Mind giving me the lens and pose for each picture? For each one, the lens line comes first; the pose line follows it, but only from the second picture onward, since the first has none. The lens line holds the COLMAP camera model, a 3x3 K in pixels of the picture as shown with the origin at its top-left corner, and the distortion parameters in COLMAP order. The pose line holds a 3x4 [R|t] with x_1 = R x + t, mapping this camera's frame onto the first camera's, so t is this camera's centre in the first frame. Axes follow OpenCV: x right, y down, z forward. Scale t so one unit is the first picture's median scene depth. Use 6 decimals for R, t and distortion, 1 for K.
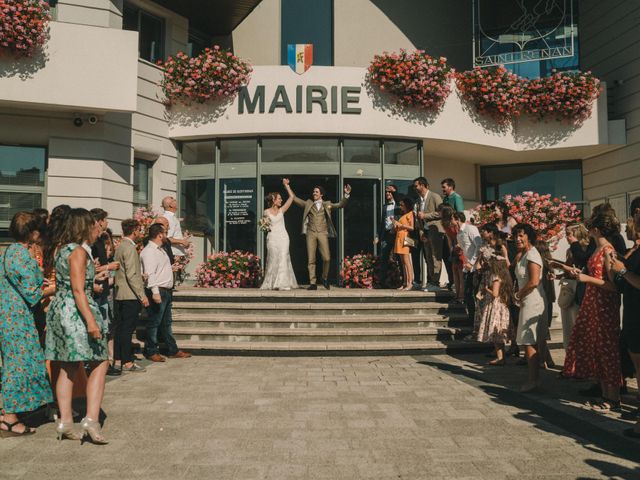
lens RADIAL K [[720.6, 0, 320.0], [0, 720.6, 240.0], [0, 0, 1]] dist [-0.097100, 0.115106]
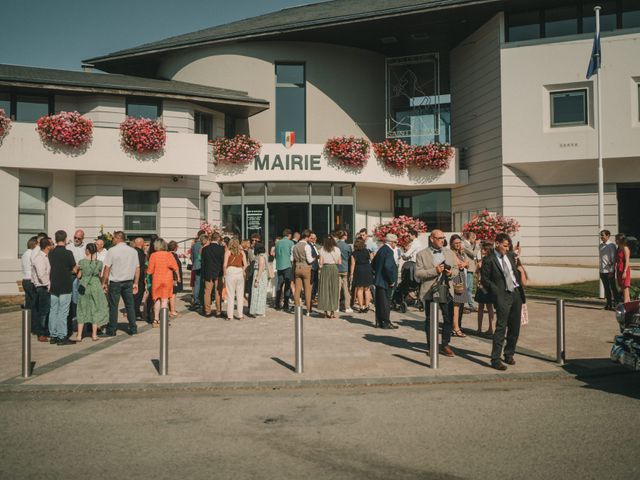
lens RADIAL K [[720.6, 0, 320.0], [0, 720.6, 240.0], [0, 0, 1]] dist [-0.097100, 0.115106]
pose [[0.999222, -0.003192, 0.039304, -0.018883], [0.001868, 0.999431, 0.033687, -0.057123], [-0.039389, -0.033587, 0.998659, -0.866937]]
